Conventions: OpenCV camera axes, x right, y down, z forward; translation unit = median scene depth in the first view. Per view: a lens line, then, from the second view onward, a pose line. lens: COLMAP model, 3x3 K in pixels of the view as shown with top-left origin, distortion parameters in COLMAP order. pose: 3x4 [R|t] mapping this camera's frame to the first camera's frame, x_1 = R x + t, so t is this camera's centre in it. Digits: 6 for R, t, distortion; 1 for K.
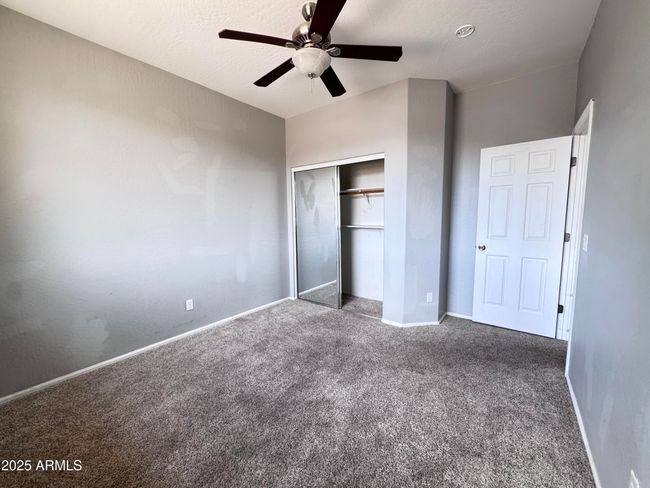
lens RADIAL K [[259.5, 0, 323.9], [0, 259.5, 246.0], [0, 0, 1]] dist [-0.002218, 0.000260]
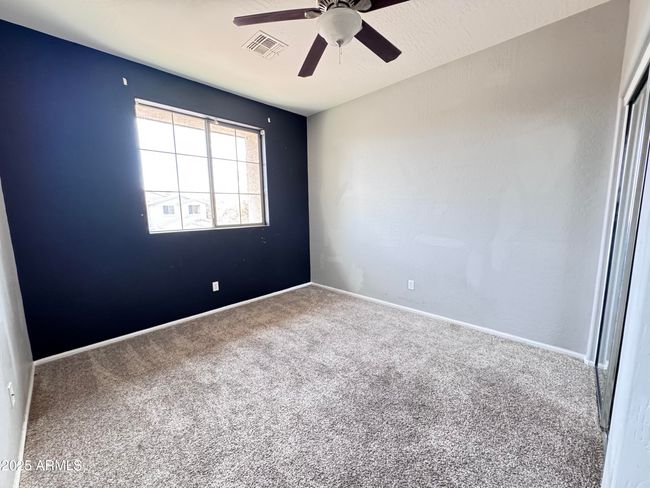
lens RADIAL K [[259.5, 0, 324.9], [0, 259.5, 246.2], [0, 0, 1]] dist [-0.002218, 0.000260]
pose [[-0.117654, 0.156880, -0.980585, 0.525349], [-0.089556, 0.981743, 0.167811, -0.079624], [0.989008, 0.107561, -0.101457, 0.645103]]
